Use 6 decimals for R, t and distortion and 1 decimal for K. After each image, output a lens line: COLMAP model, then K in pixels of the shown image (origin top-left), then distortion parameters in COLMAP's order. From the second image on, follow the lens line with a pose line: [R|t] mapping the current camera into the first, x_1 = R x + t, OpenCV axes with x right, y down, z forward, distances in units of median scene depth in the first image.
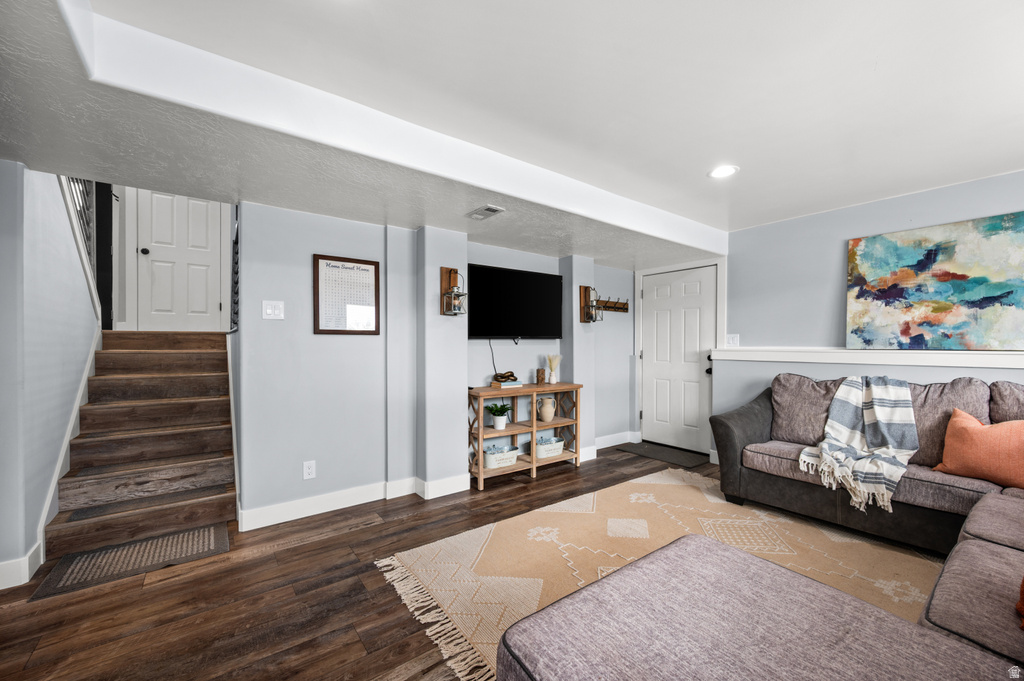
lens RADIAL K [[411.3, 0, 515.6], [0, 411.3, 343.4], [0, 0, 1]] dist [-0.000575, 0.000101]
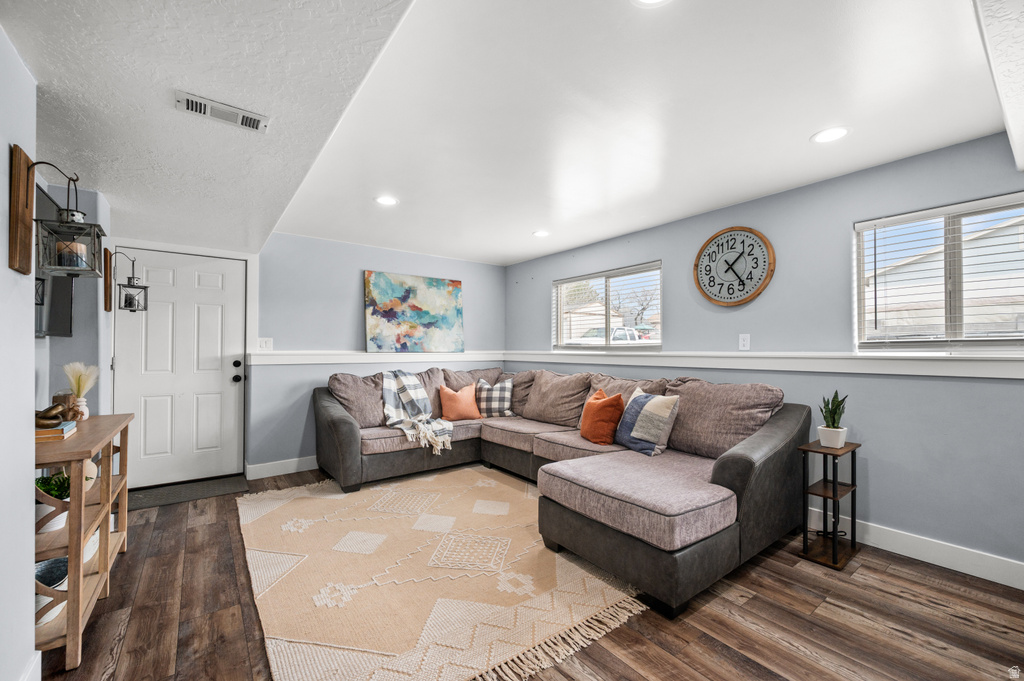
lens RADIAL K [[432.1, 0, 512.0], [0, 432.1, 340.5], [0, 0, 1]] dist [-0.000930, 0.000012]
pose [[-0.011052, 0.023088, 0.999672, -0.649227], [-0.002724, 0.999729, -0.023119, 0.007461], [-0.999935, -0.002979, -0.010986, 0.590769]]
